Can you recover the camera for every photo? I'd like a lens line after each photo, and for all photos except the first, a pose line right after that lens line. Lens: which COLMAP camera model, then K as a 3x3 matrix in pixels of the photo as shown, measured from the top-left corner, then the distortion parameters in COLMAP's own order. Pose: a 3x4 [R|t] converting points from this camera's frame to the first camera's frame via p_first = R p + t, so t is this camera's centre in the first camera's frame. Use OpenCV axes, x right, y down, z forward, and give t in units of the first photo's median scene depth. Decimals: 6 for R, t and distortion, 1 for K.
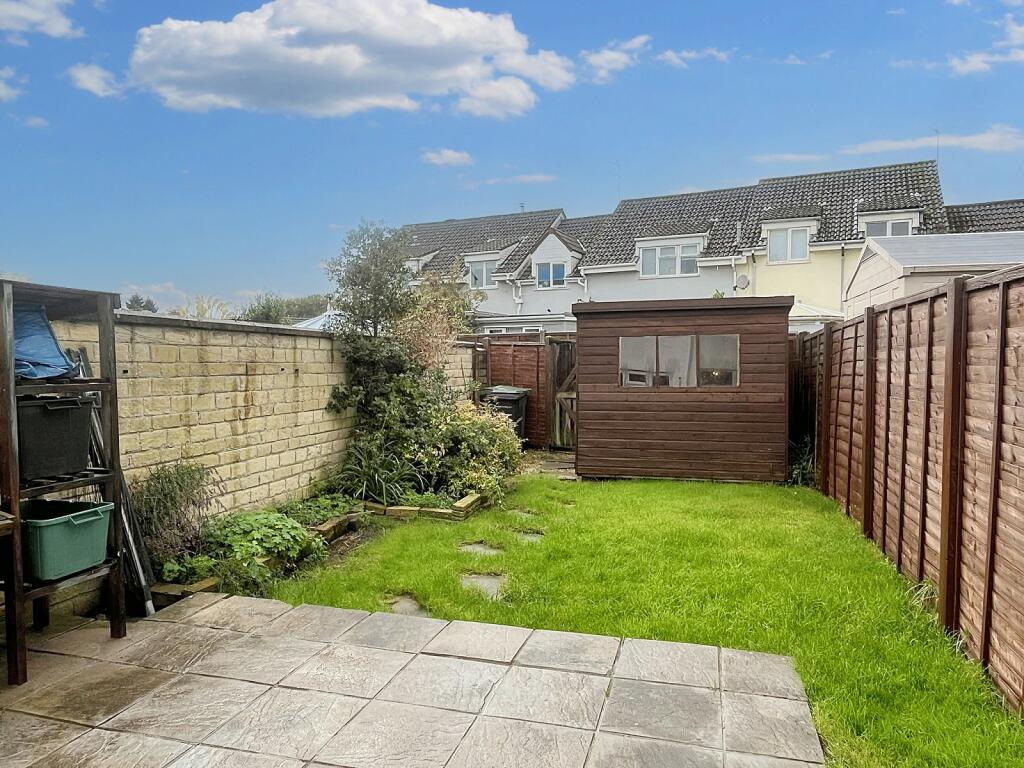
lens RADIAL K [[659.4, 0, 514.6], [0, 659.4, 388.4], [0, 0, 1]] dist [-0.000518, 0.000383]
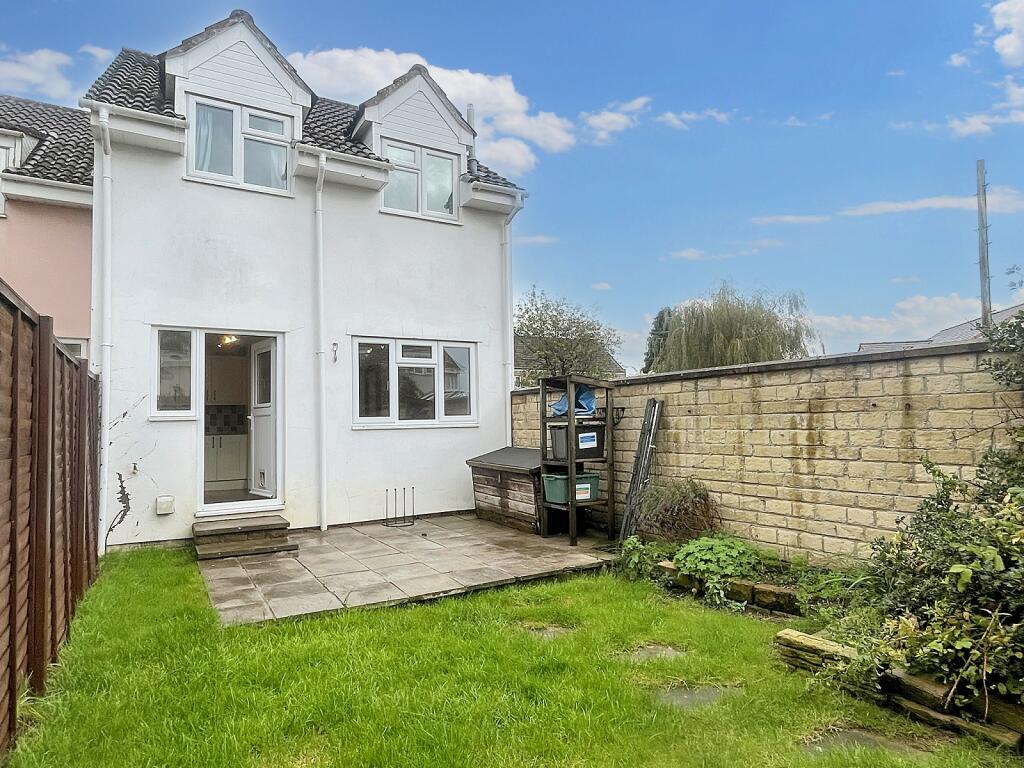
lens RADIAL K [[604.2, 0, 520.3], [0, 604.2, 384.8], [0, 0, 1]] dist [0.011465, -0.003717]
pose [[-0.676895, -0.027816, -0.735554, 0.534154], [-0.004342, 0.999419, -0.033798, -0.029832], [0.736067, -0.019684, -0.676623, 1.314170]]
